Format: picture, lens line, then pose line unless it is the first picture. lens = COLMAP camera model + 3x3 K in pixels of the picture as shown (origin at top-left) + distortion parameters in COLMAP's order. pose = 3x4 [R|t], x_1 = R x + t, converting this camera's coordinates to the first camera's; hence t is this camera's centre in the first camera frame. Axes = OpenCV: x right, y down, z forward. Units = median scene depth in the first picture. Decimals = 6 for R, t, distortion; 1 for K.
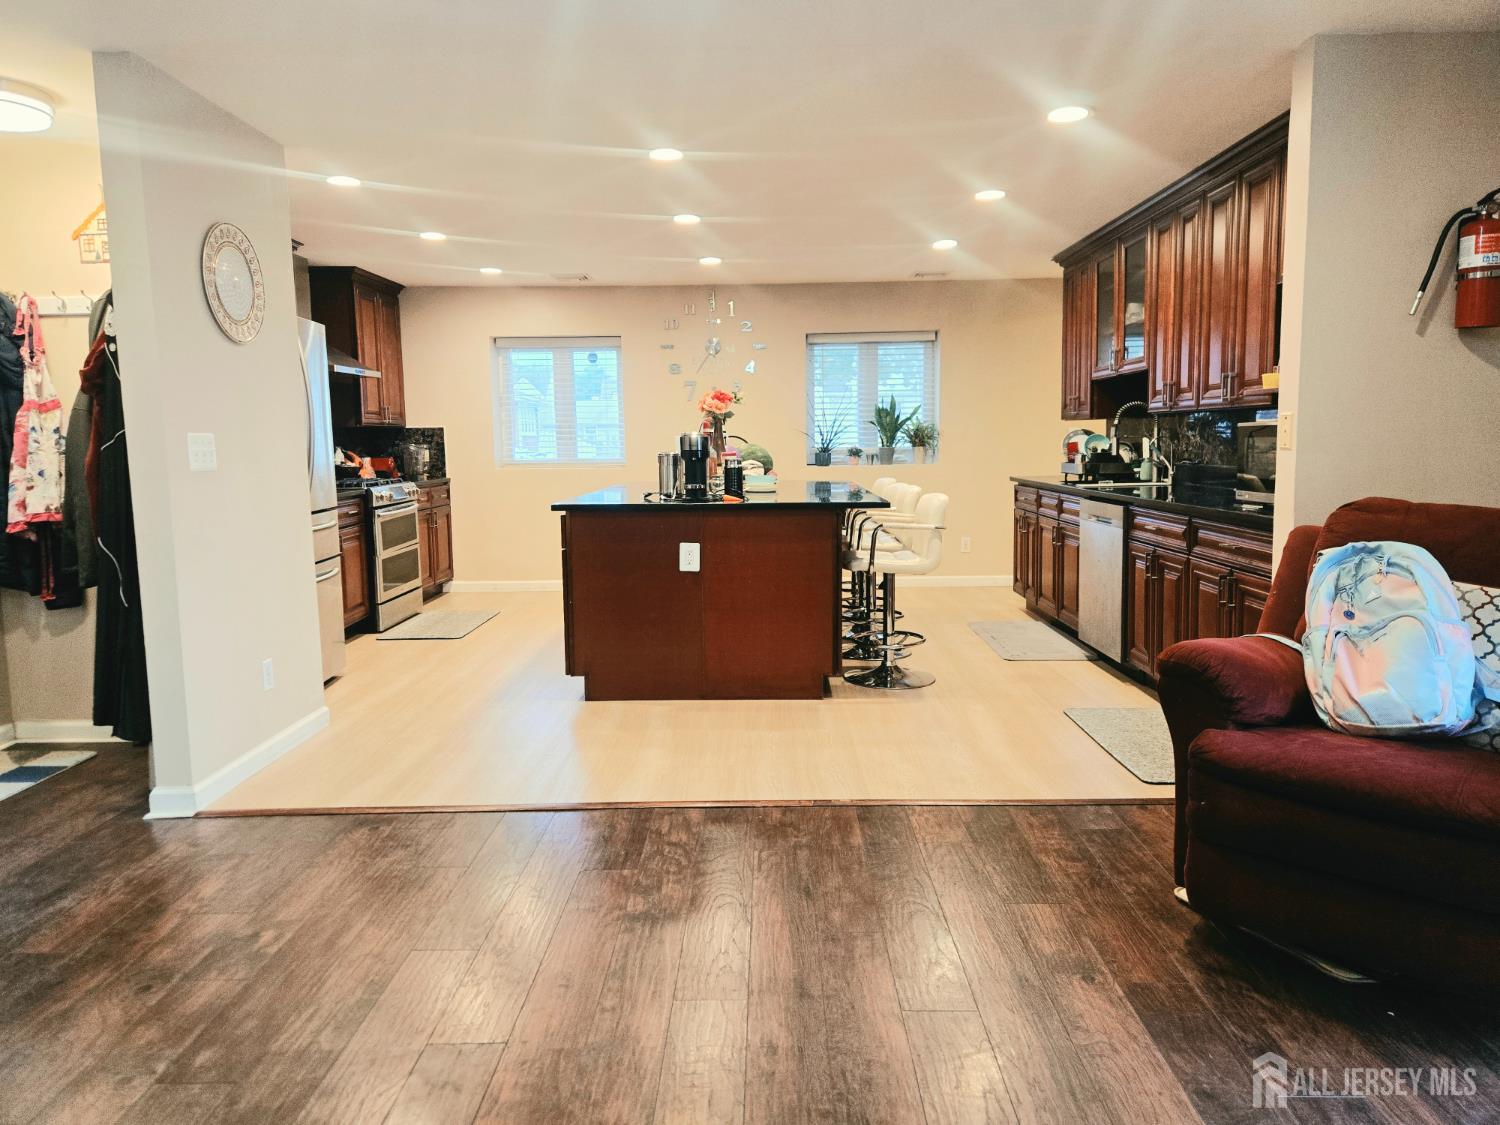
lens RADIAL K [[1024.5, 0, 757.0], [0, 1024.5, 556.0], [0, 0, 1]] dist [0.073790, -0.062196]
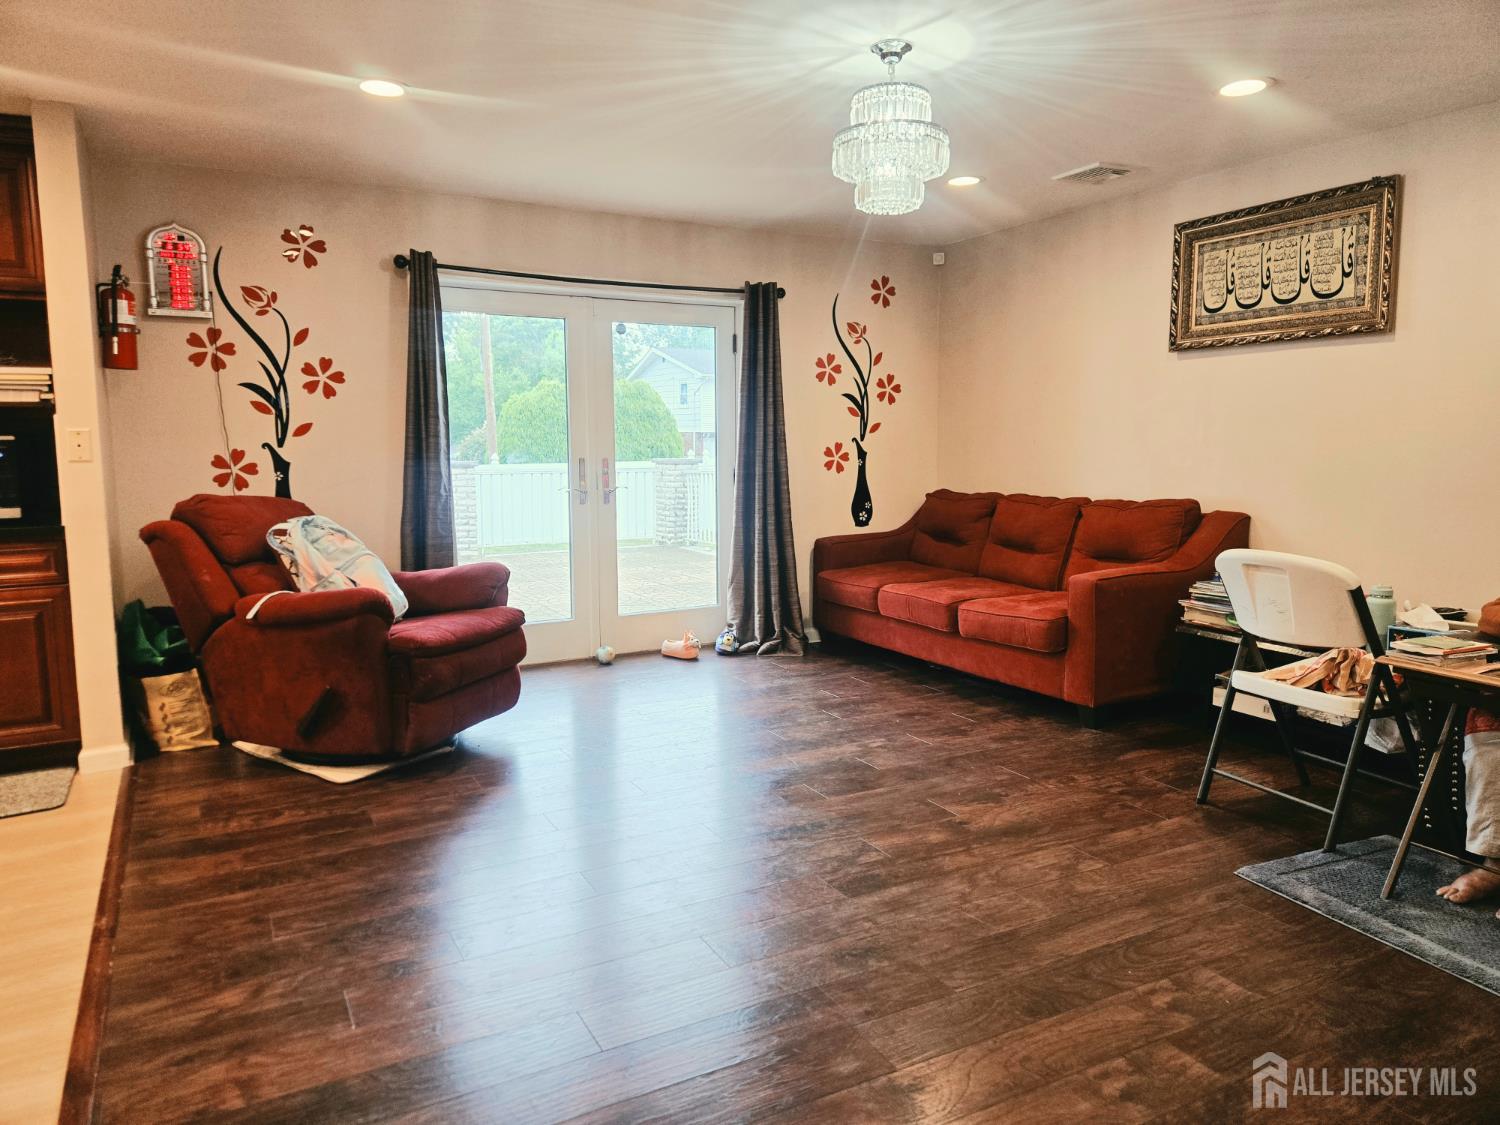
lens RADIAL K [[1024.5, 0, 739.8], [0, 1024.5, 564.9], [0, 0, 1]] dist [0.073790, -0.062196]
pose [[-0.481337, -0.097496, 0.871096, -0.874245], [0.109802, 0.979260, 0.170275, -0.112706], [-0.869631, 0.177608, -0.460649, 0.986908]]
